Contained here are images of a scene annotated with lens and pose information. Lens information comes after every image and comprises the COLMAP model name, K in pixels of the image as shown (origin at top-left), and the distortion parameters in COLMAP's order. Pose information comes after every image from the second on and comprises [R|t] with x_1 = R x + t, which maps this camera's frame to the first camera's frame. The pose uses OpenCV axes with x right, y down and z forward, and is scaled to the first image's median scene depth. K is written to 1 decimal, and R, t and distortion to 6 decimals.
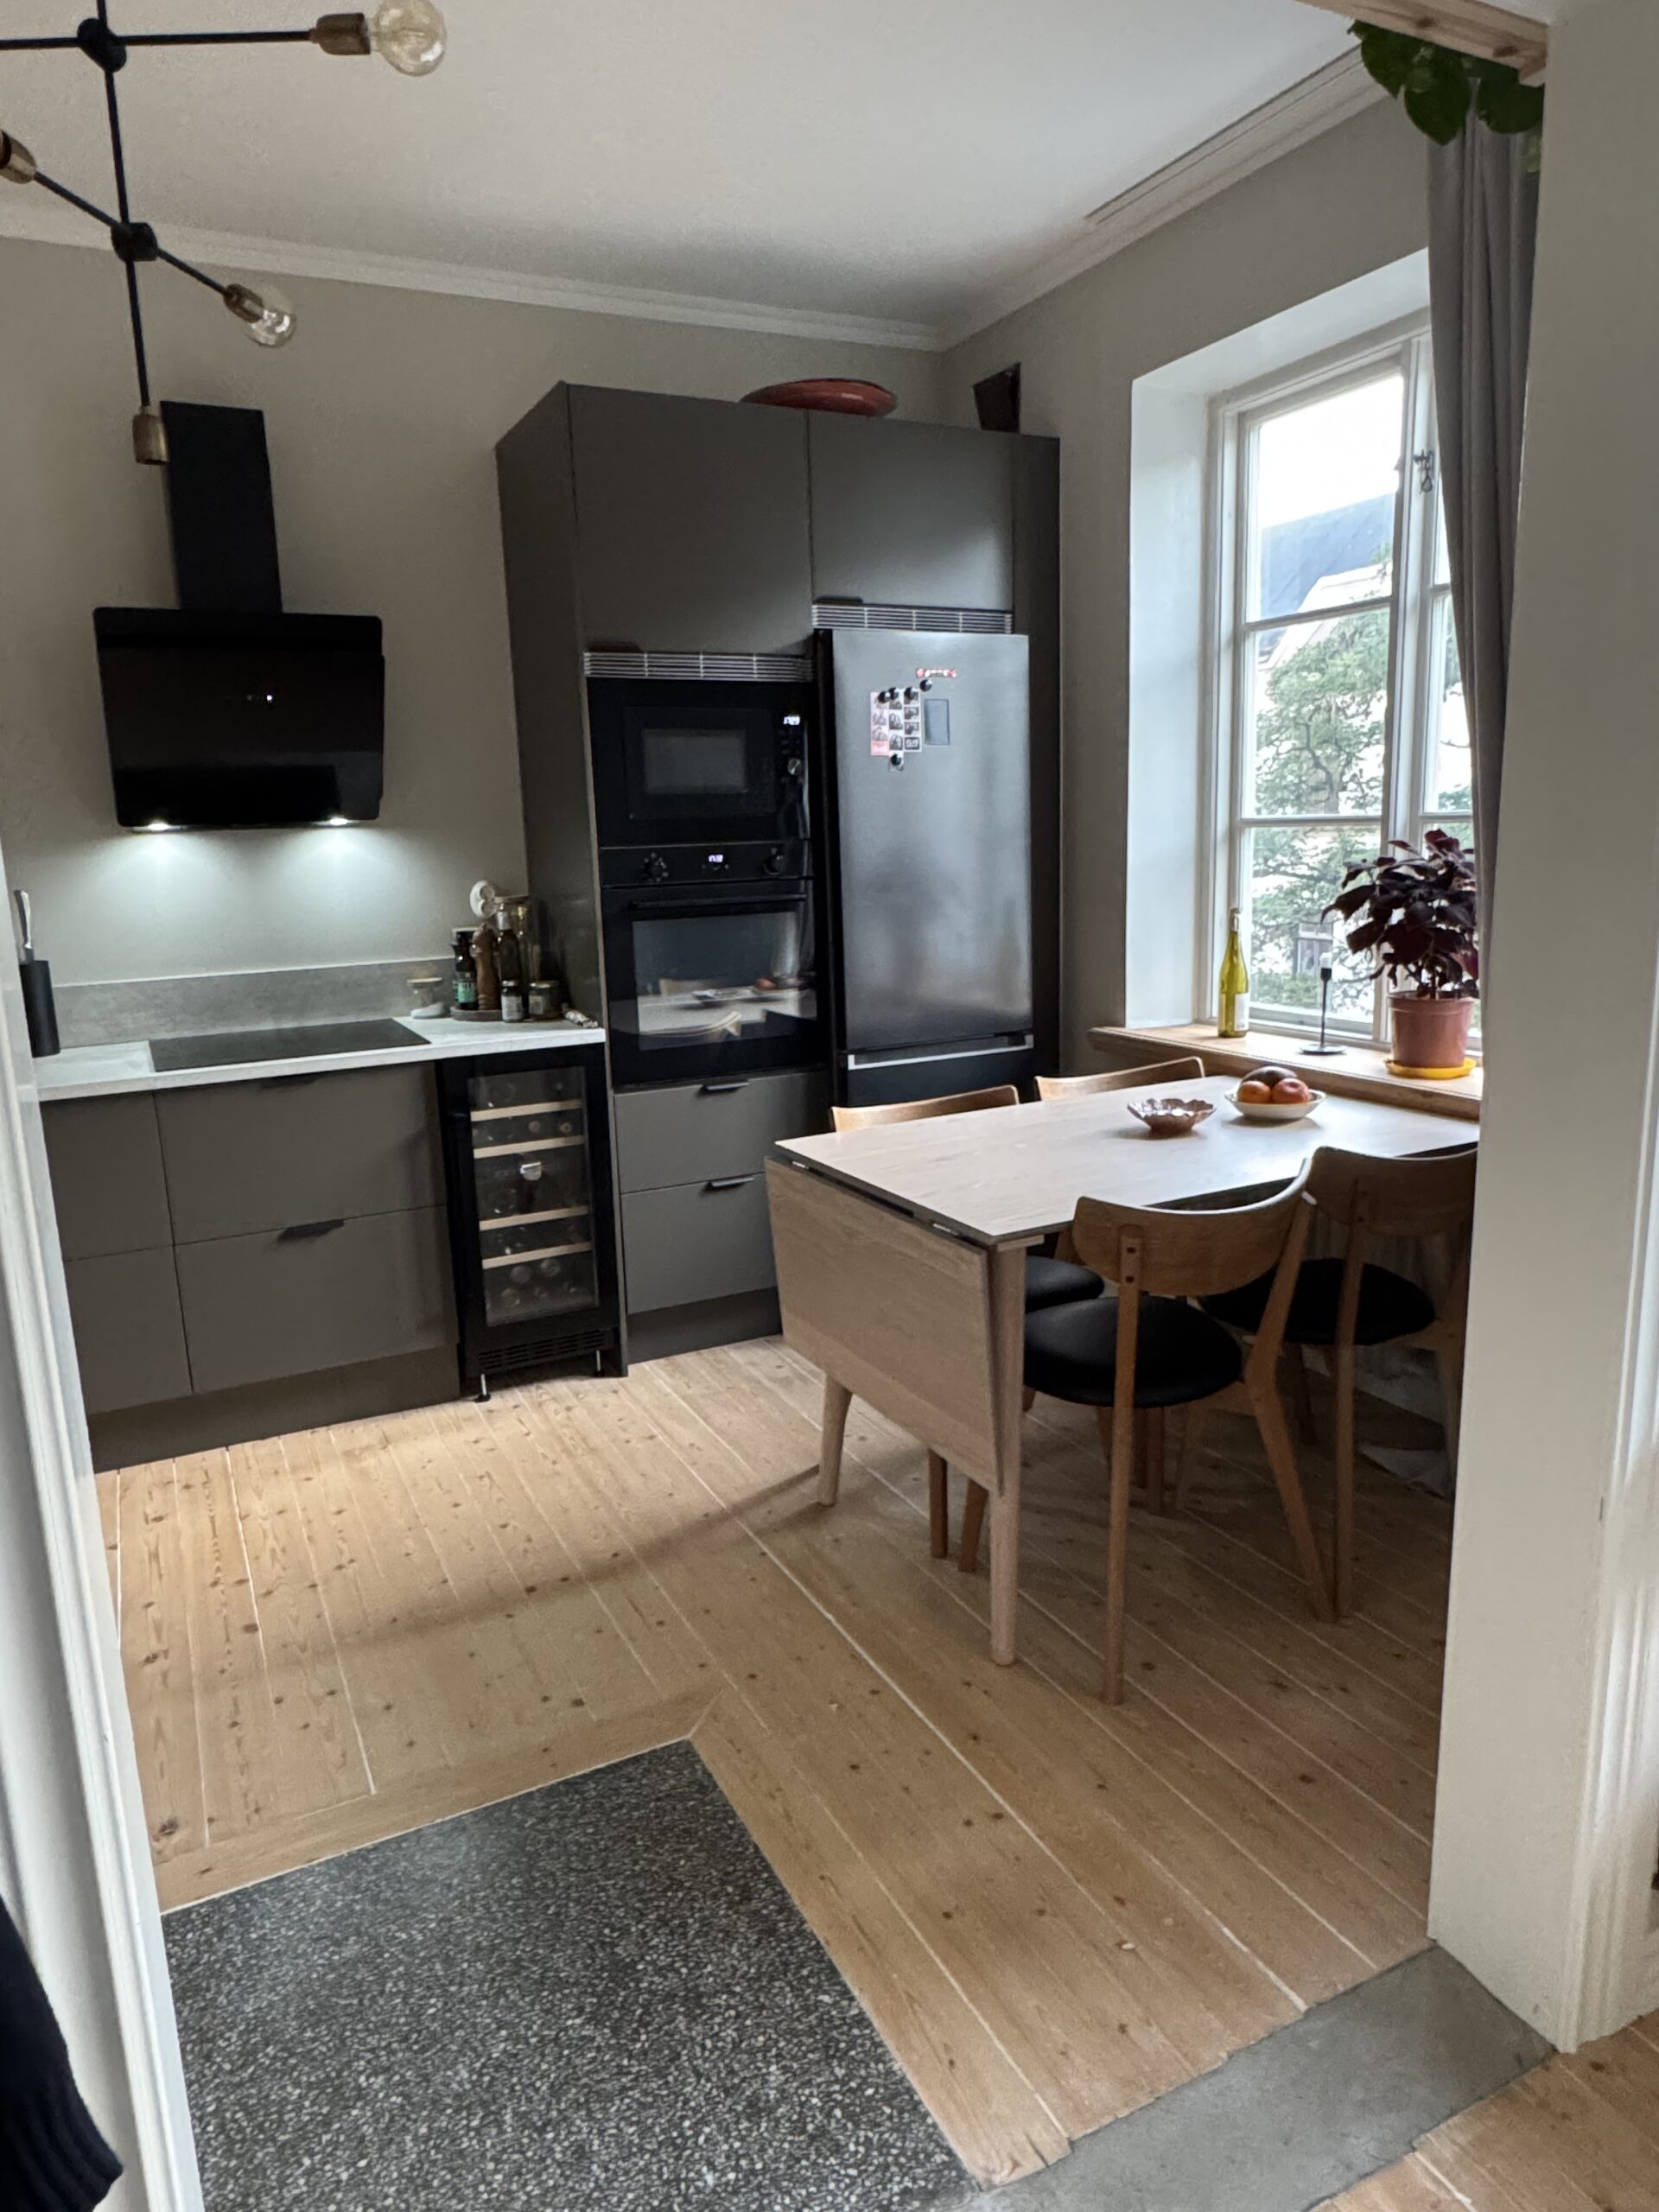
lens RADIAL K [[1413.2, 0, 829.5], [0, 1413.2, 1106.0], [0, 0, 1]] dist [0.001405, -0.001077]
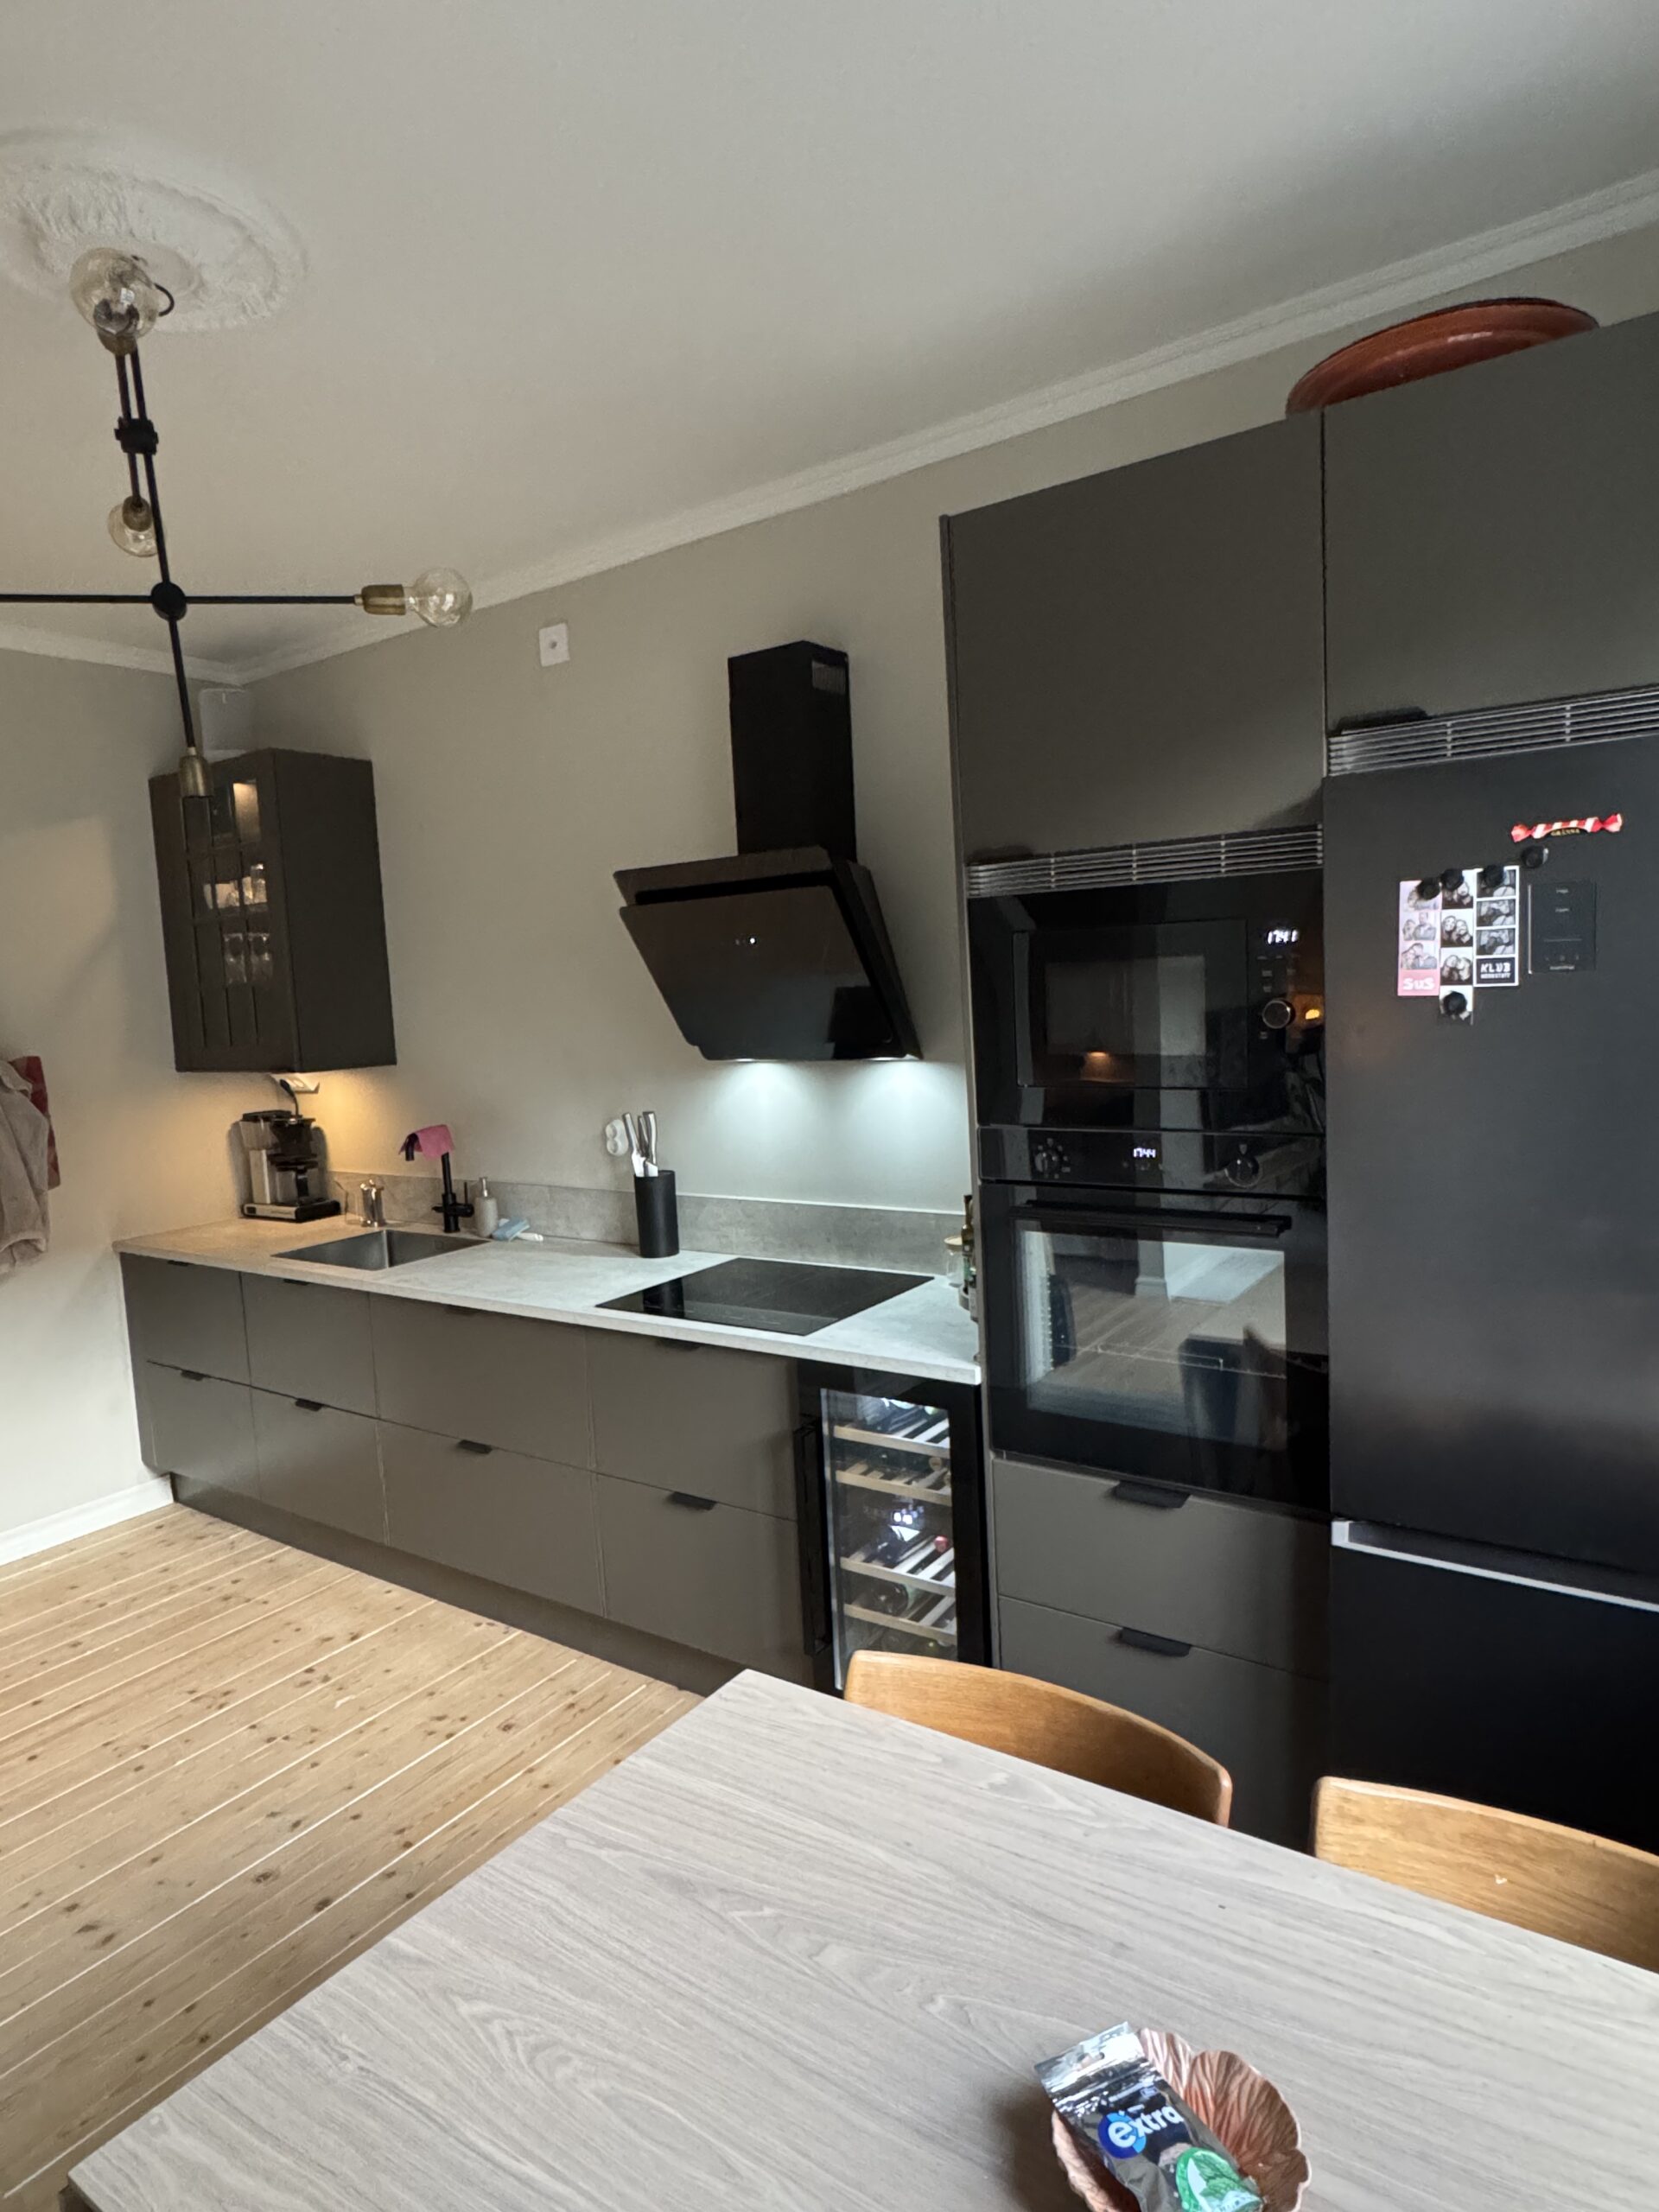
lens RADIAL K [[1255.9, 0, 829.5], [0, 1255.9, 1106.0], [0, 0, 1]] dist [0.000412, 0.000099]
pose [[0.472604, 0.095013, -0.876138, 0.360152], [-0.134693, 0.990278, 0.034735, -0.200563], [0.870921, 0.101594, 0.480807, 0.605084]]
